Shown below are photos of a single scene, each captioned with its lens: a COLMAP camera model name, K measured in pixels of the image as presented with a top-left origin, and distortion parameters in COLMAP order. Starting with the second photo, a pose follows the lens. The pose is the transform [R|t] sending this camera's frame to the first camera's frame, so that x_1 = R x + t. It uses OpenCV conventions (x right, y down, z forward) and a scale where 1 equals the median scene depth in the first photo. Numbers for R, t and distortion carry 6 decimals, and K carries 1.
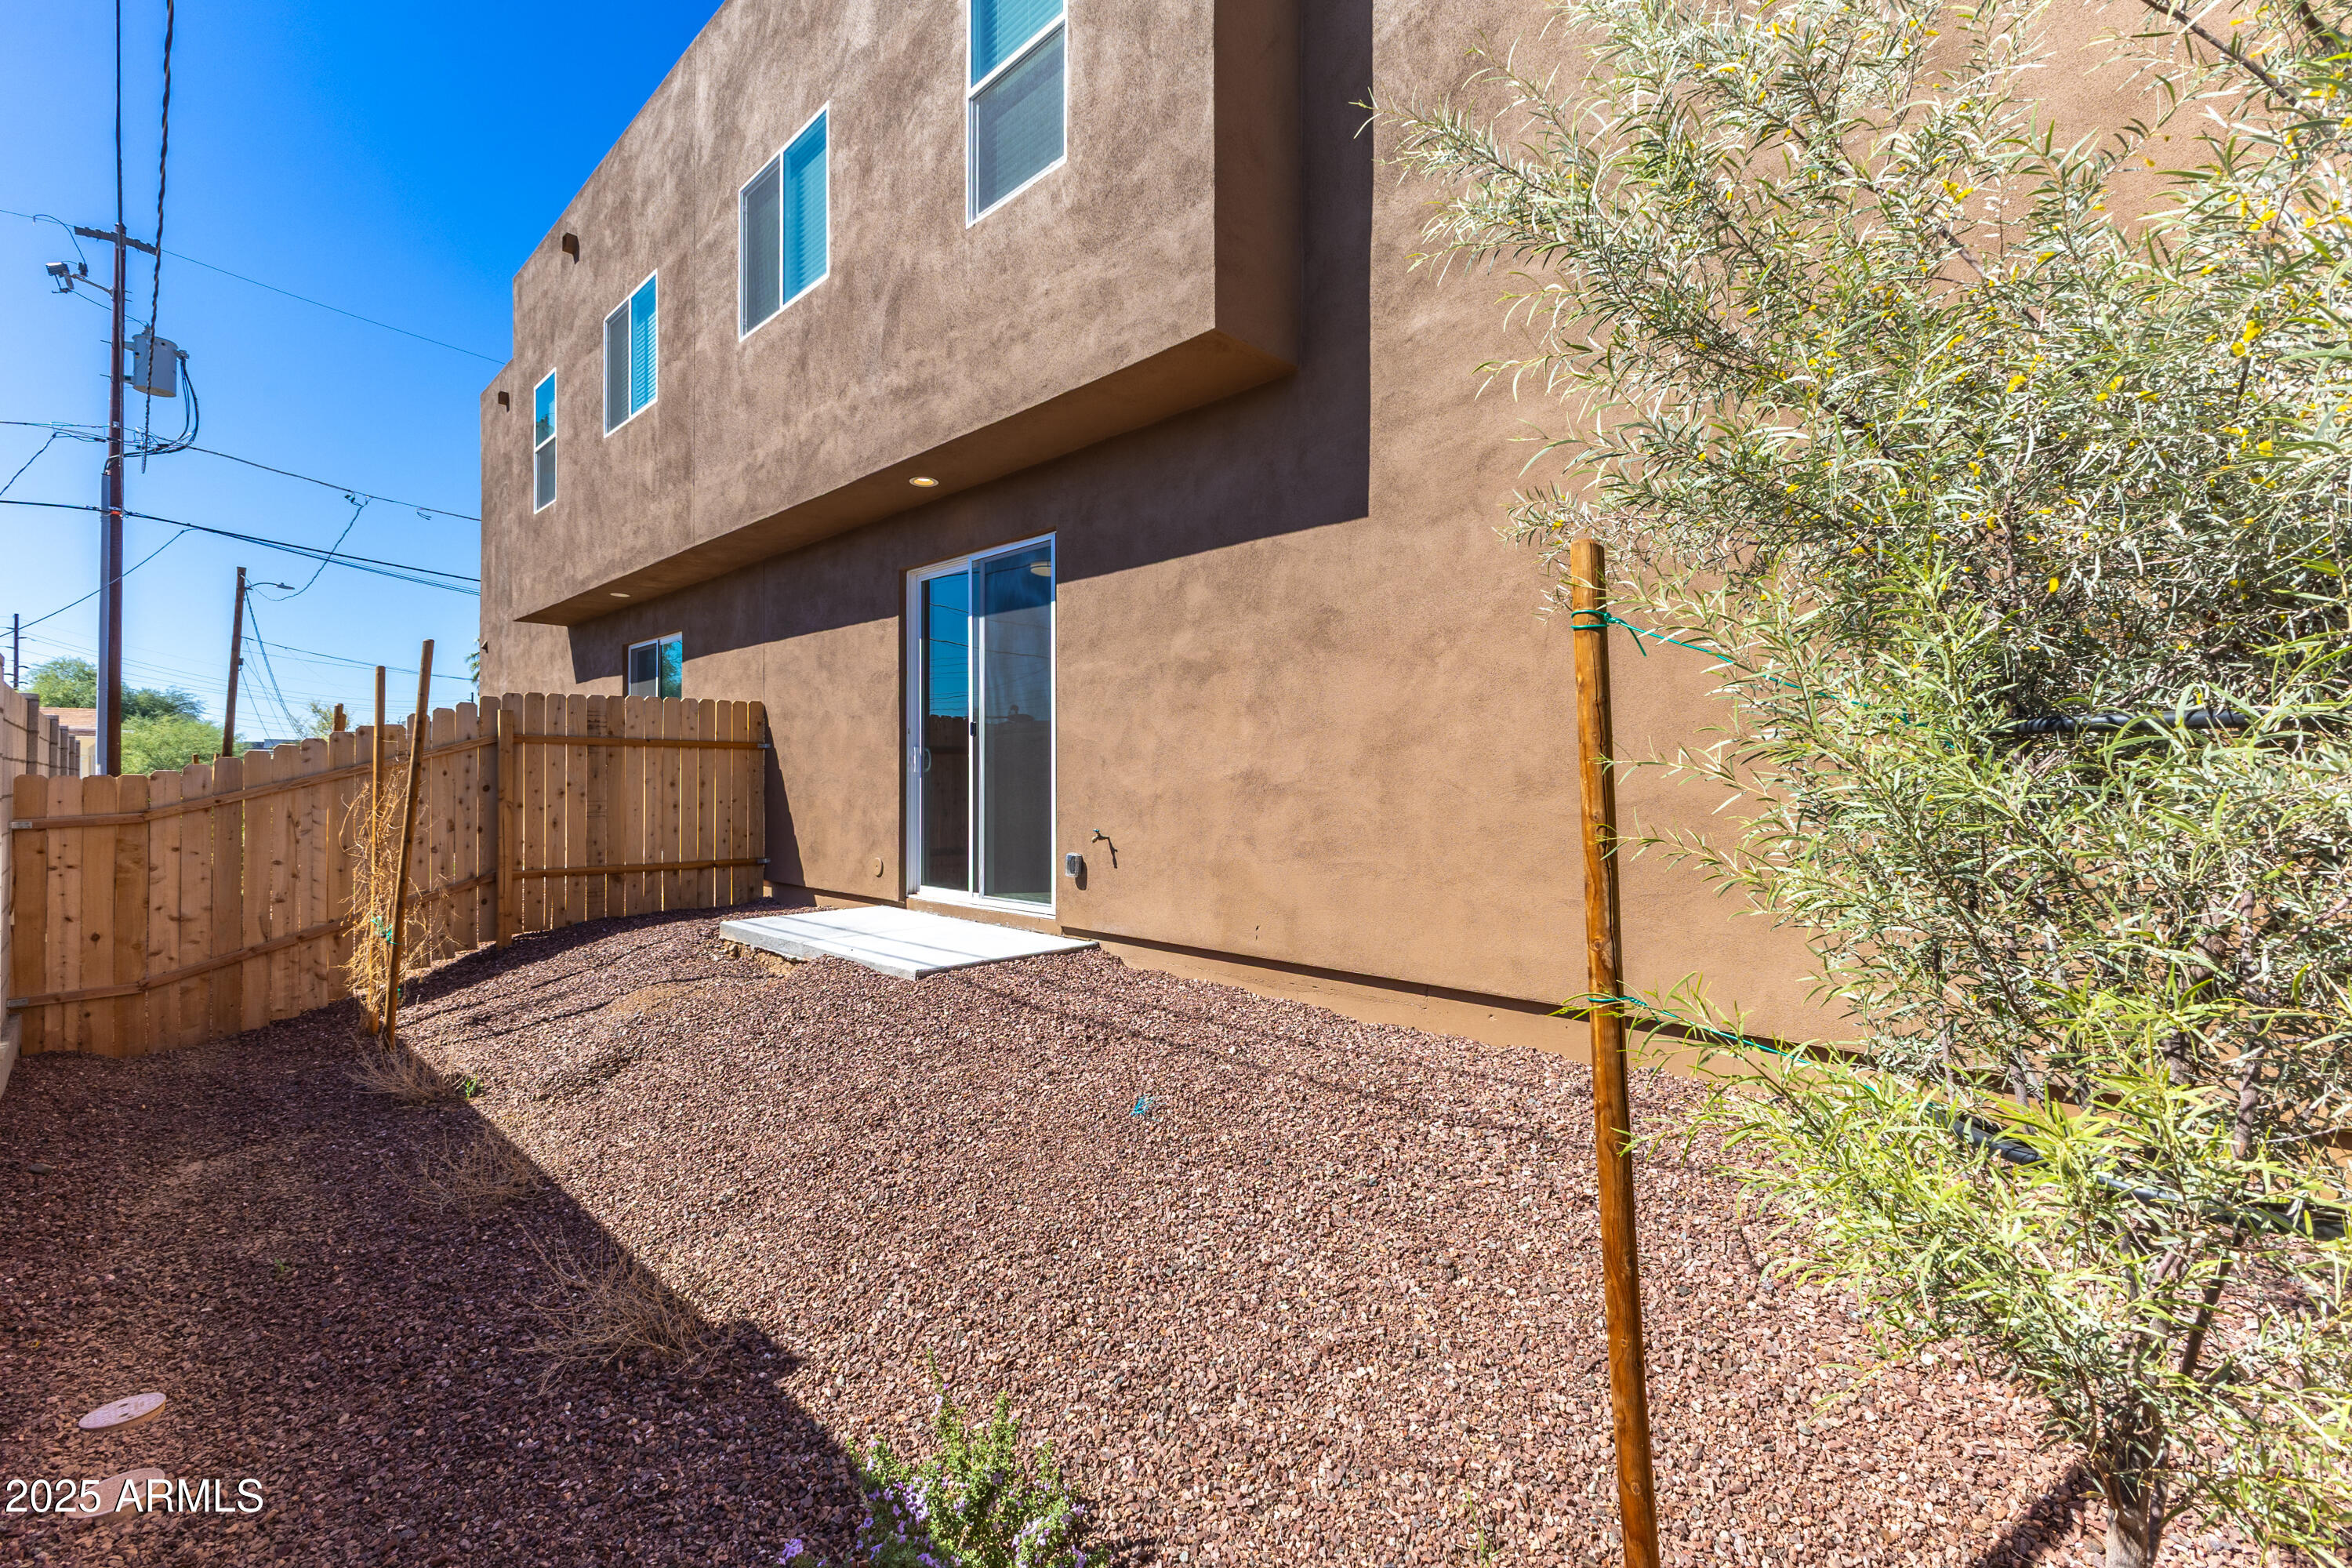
lens RADIAL K [[972.3, 0, 1181.4], [0, 972.3, 745.3], [0, 0, 1]] dist [0.002255, 0.000247]
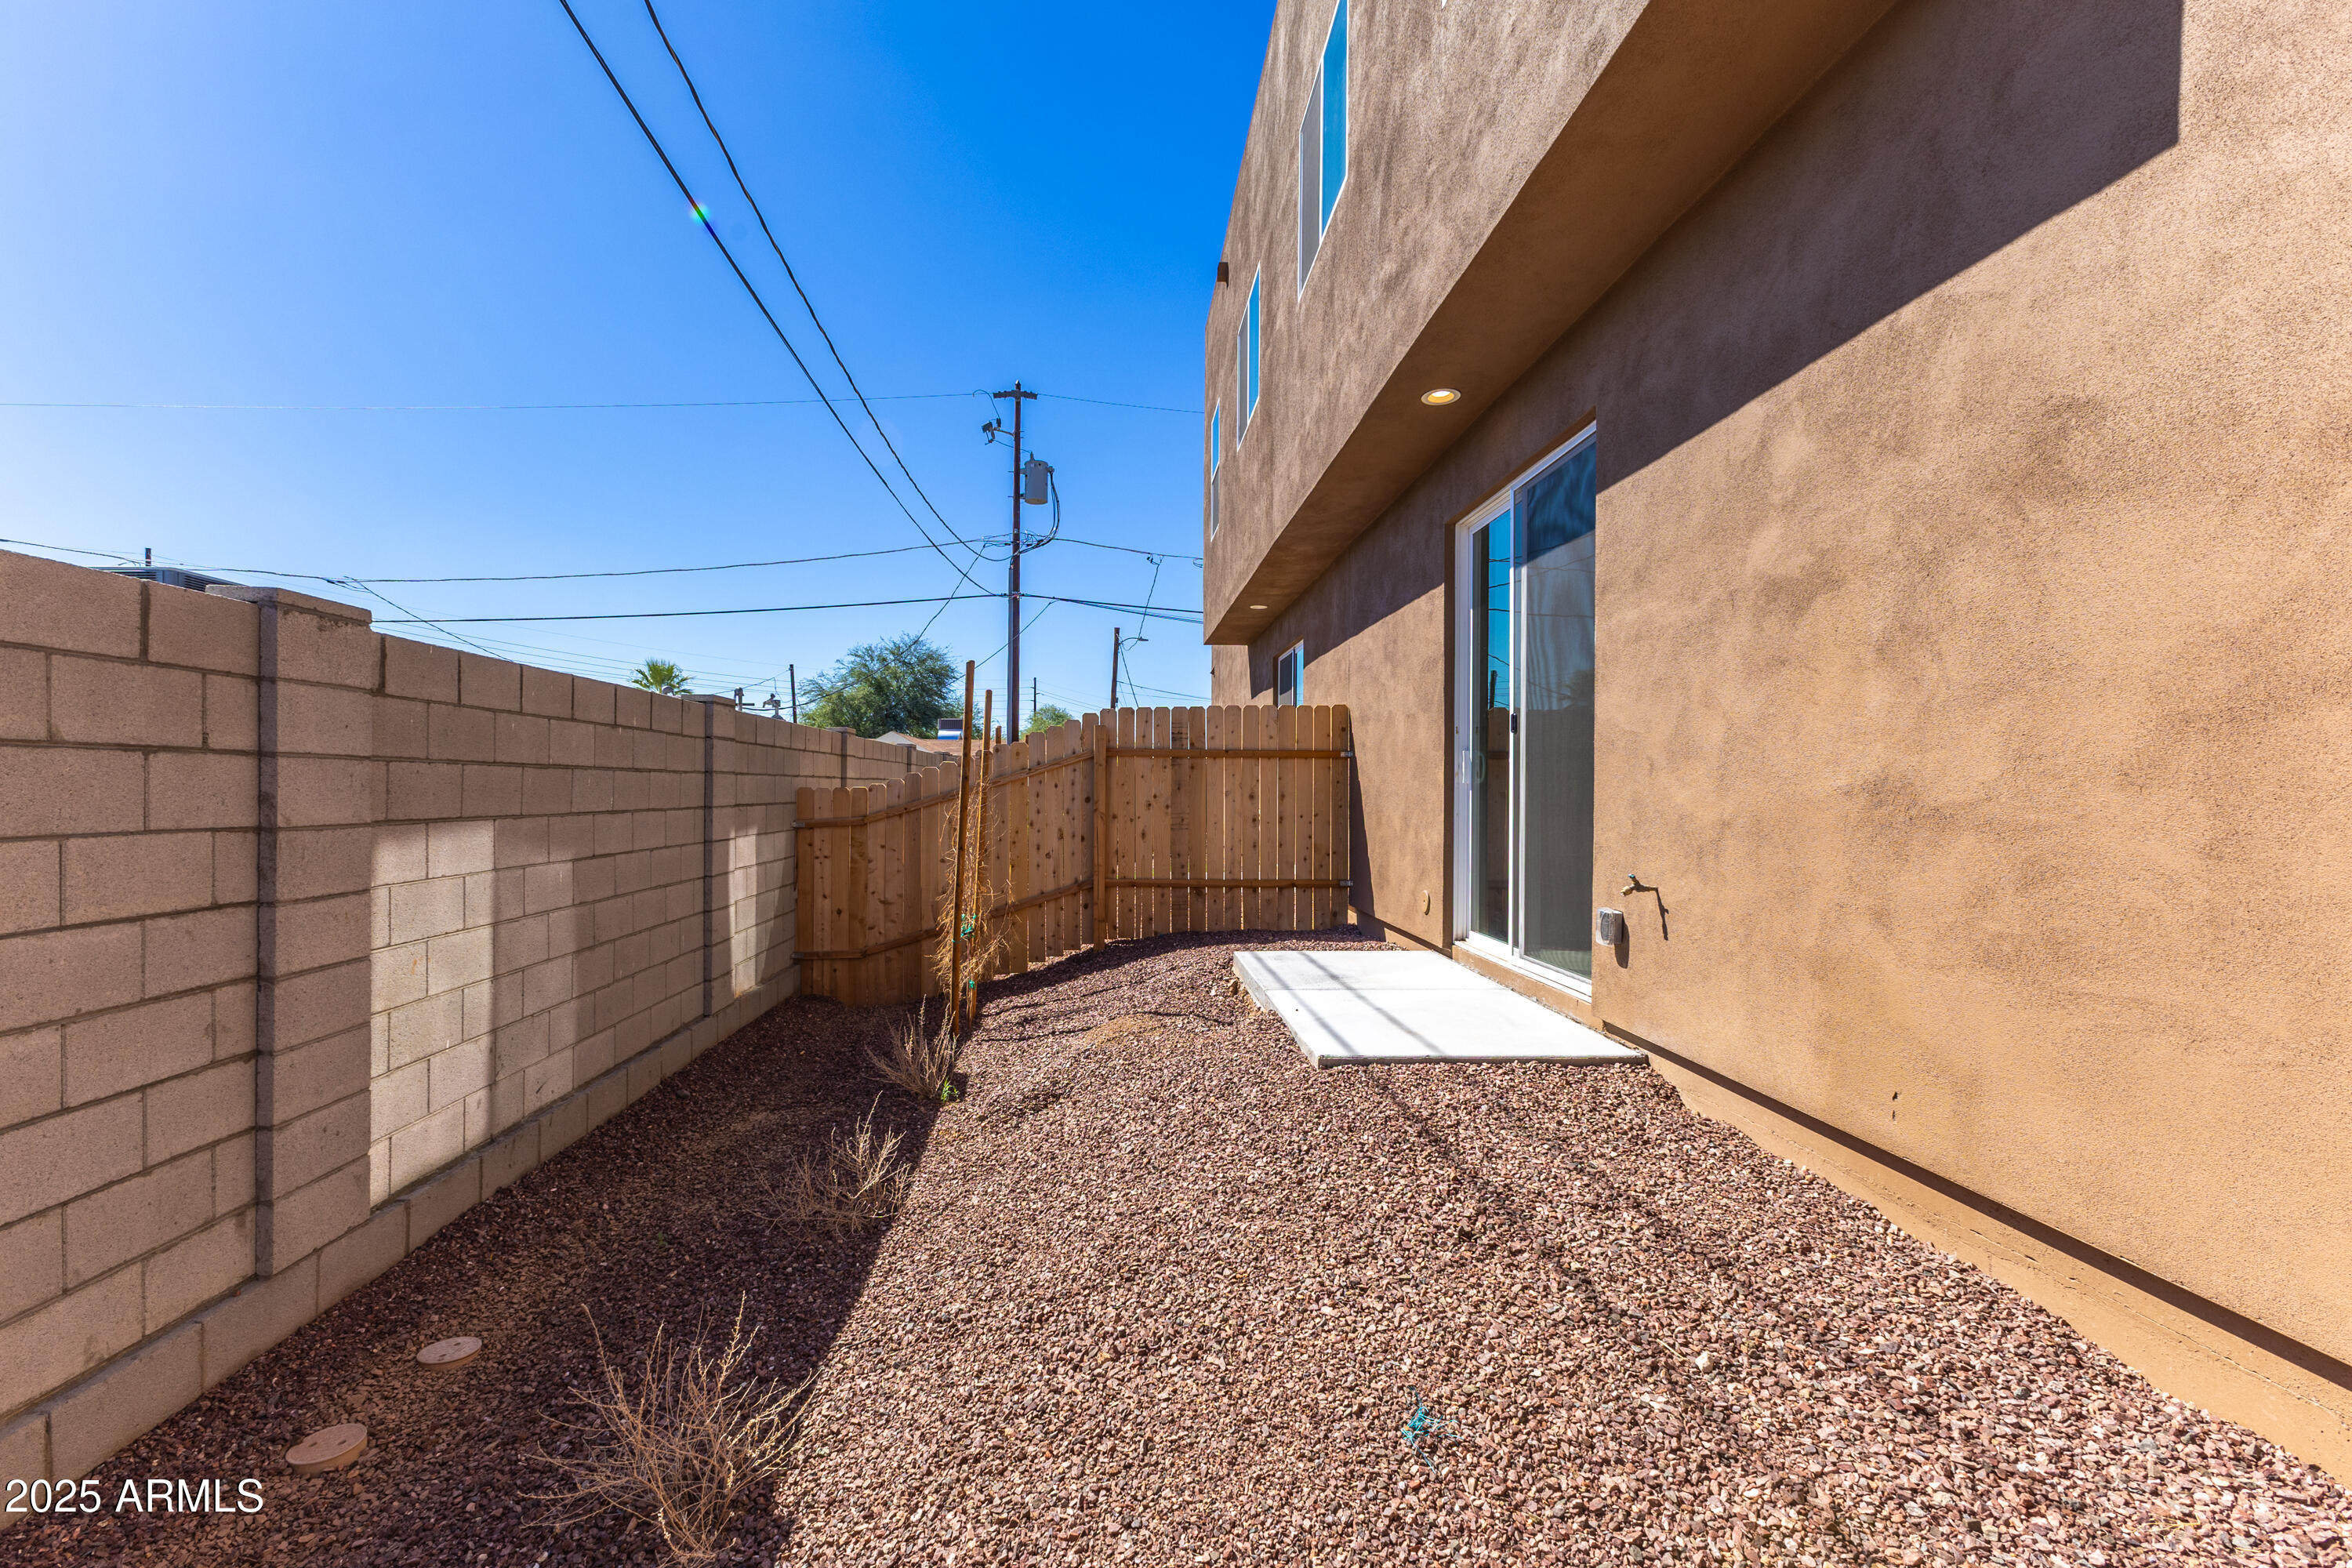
lens RADIAL K [[1018.5, 0, 1172.0], [0, 1018.5, 780.3], [0, 0, 1]] dist [0.010131, -0.000032]
pose [[0.720967, -0.005304, -0.692949, 0.149713], [0.022075, 0.999639, 0.015315, 0.009729], [0.692618, -0.026339, 0.720824, 0.321293]]
